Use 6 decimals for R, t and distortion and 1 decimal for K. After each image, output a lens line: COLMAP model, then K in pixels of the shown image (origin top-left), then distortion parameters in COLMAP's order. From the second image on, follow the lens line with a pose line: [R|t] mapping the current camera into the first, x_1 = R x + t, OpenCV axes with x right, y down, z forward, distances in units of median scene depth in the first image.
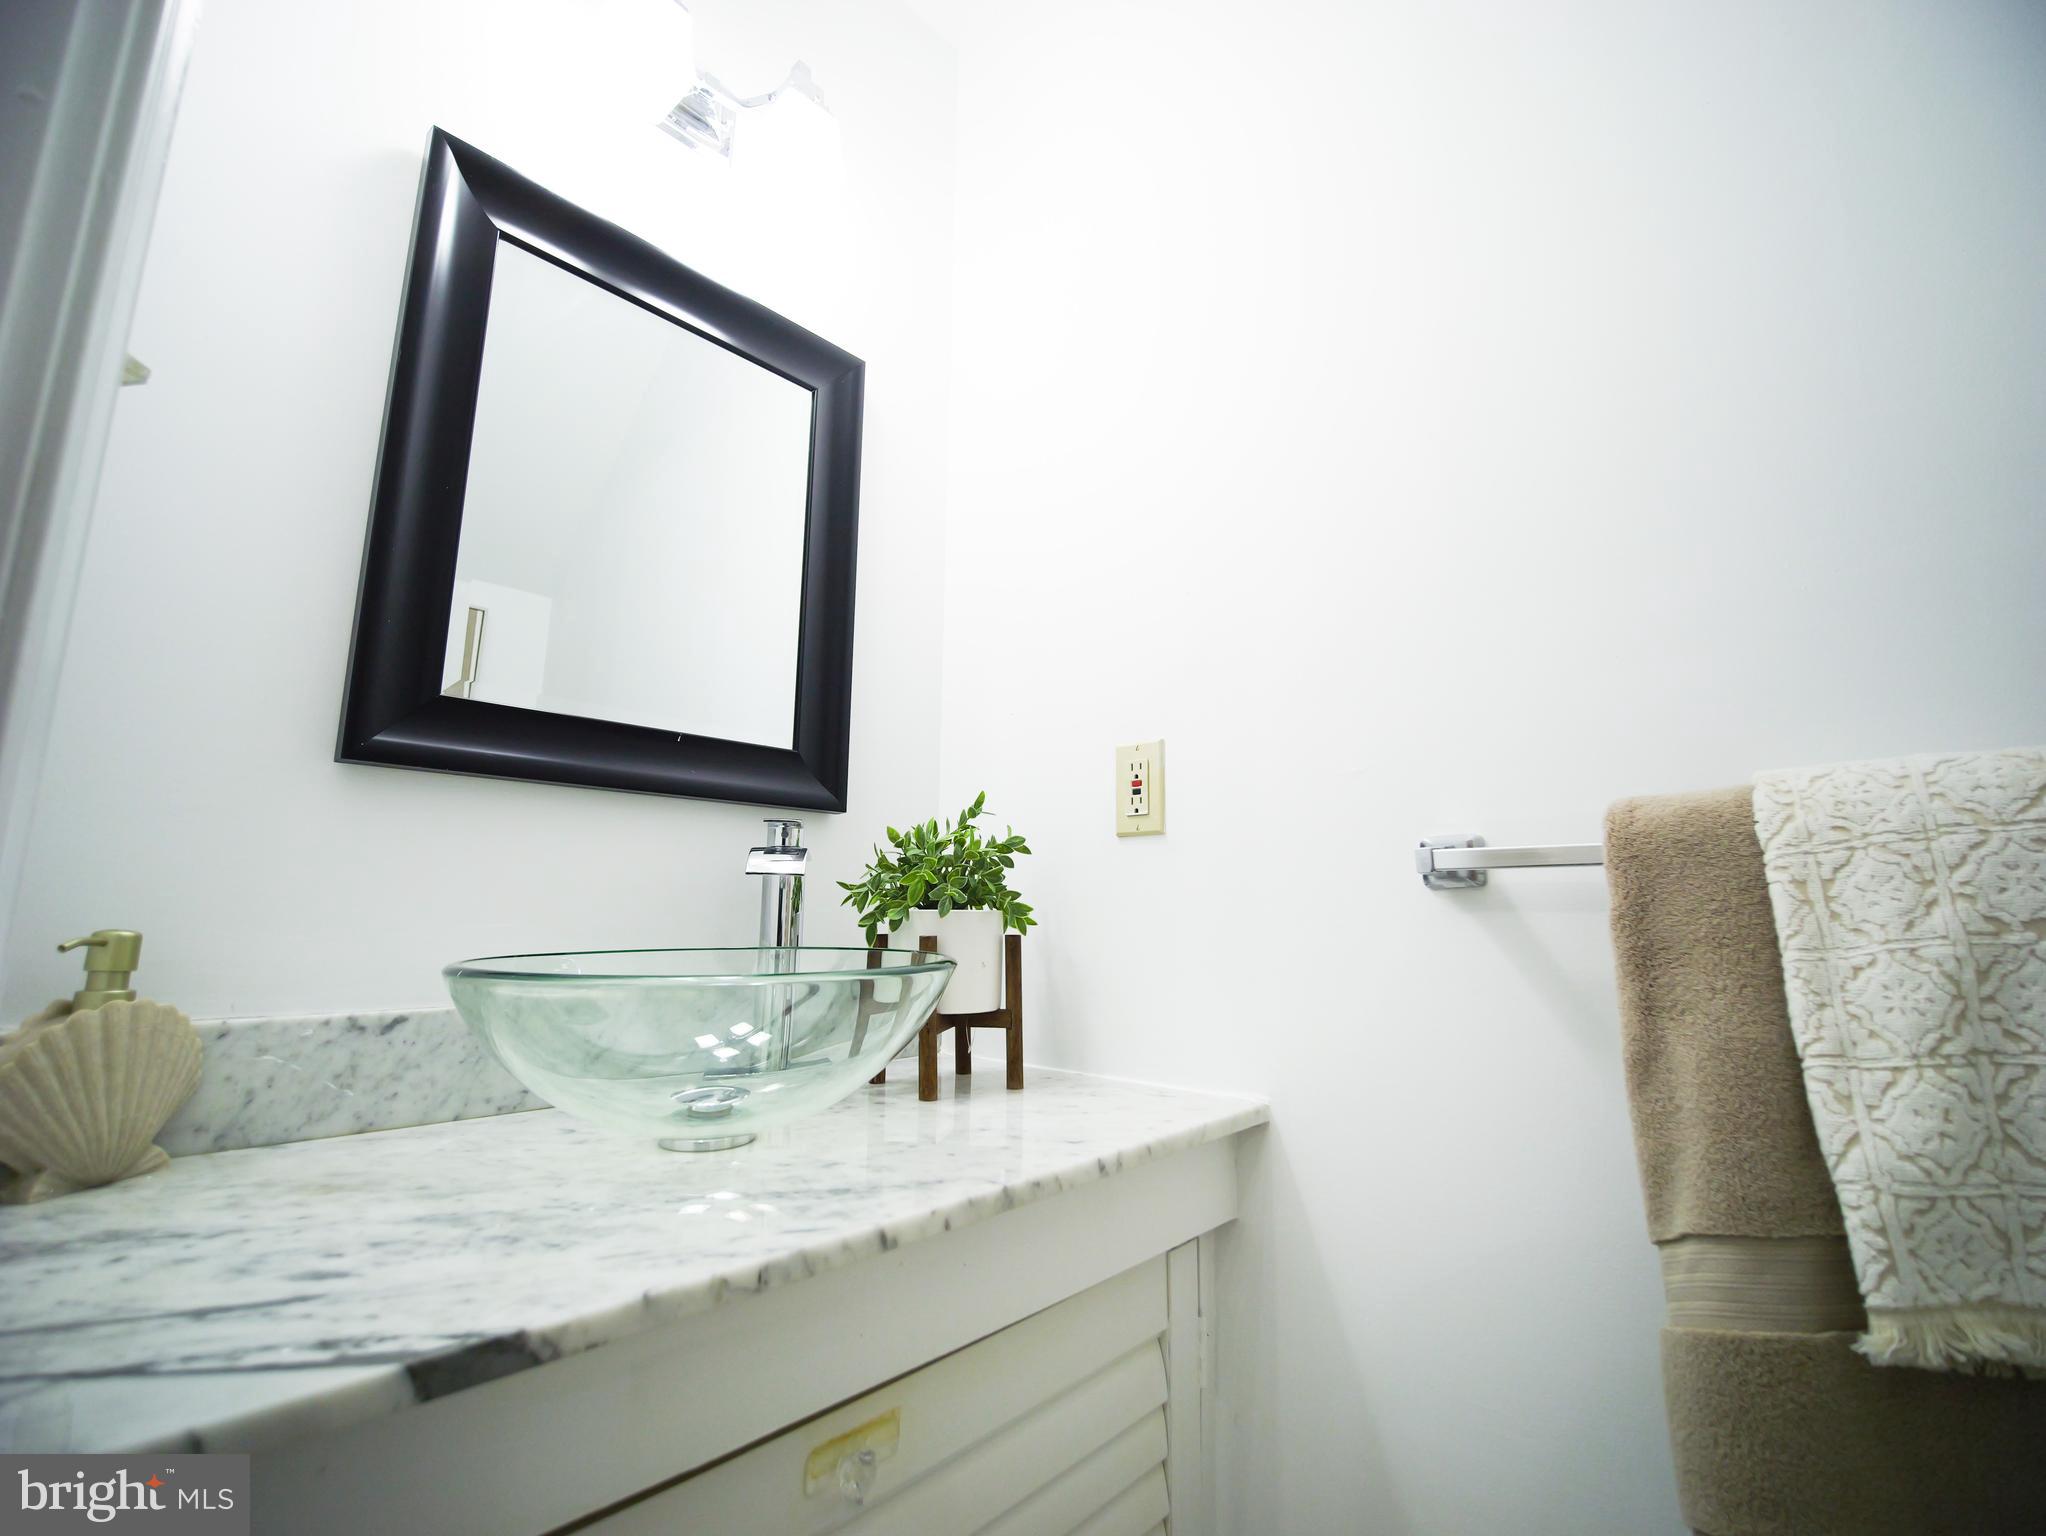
lens RADIAL K [[910.4, 0, 1029.7], [0, 910.4, 758.1], [0, 0, 1]] dist [-0.018132, -0.000395]
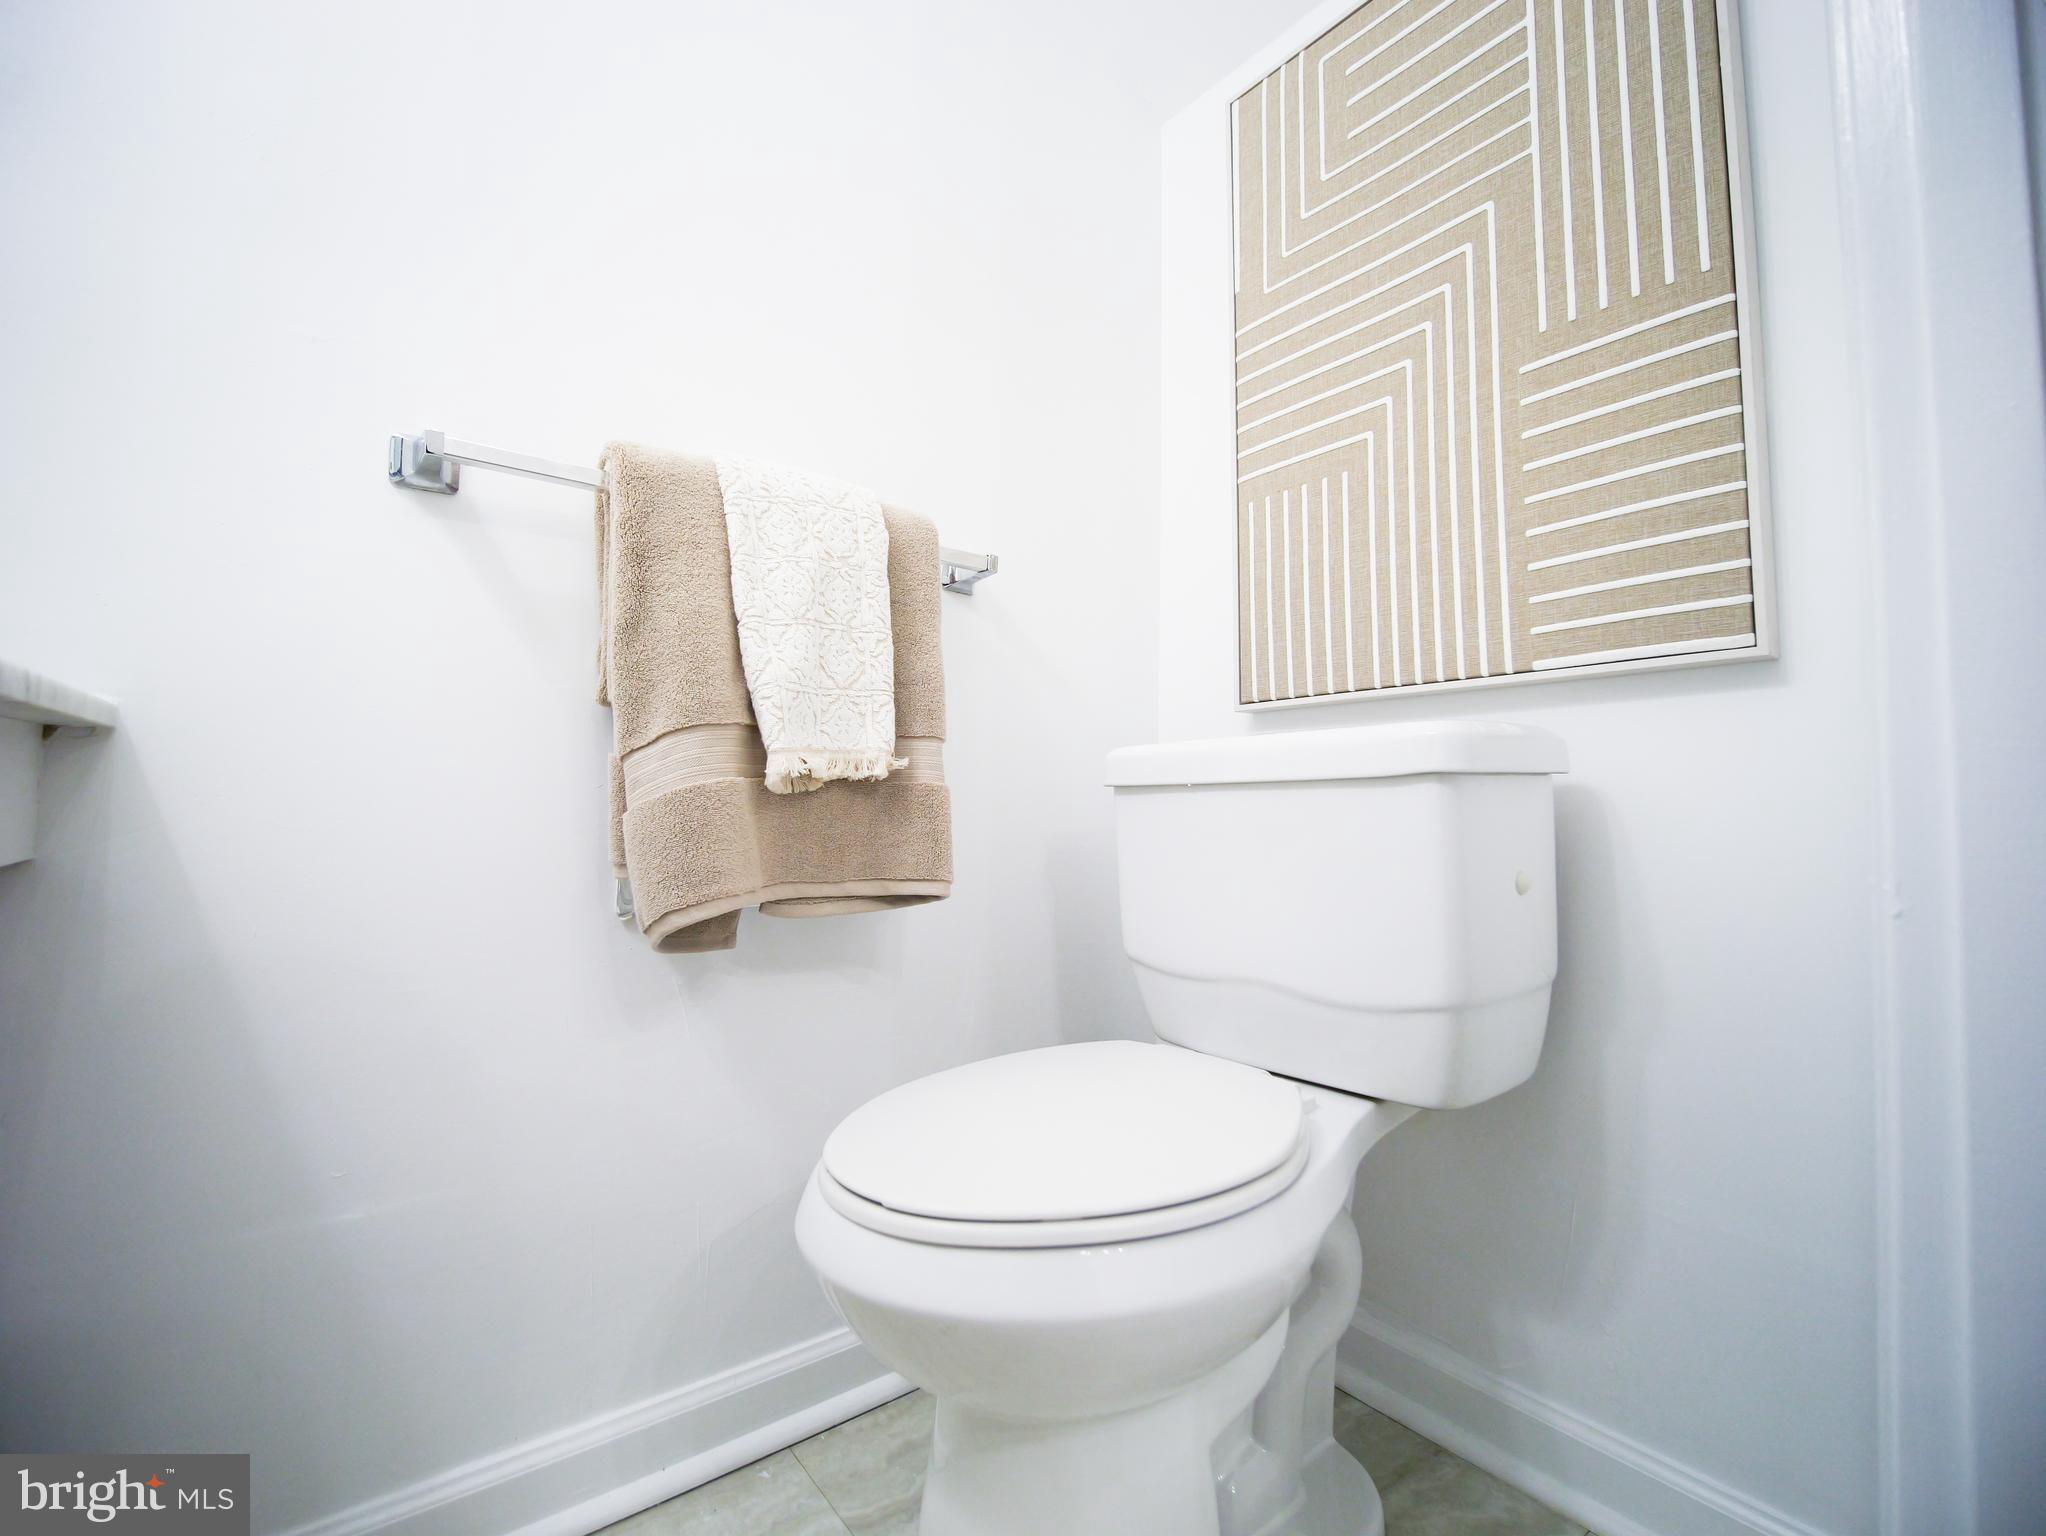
lens RADIAL K [[910.4, 0, 1029.7], [0, 910.4, 758.1], [0, 0, 1]] dist [-0.018132, -0.000395]
pose [[0.156988, 0.047528, 0.986456, -0.631802], [-0.183282, 0.982892, -0.018188, 0.533534], [-0.970444, -0.177944, 0.163013, 0.223579]]
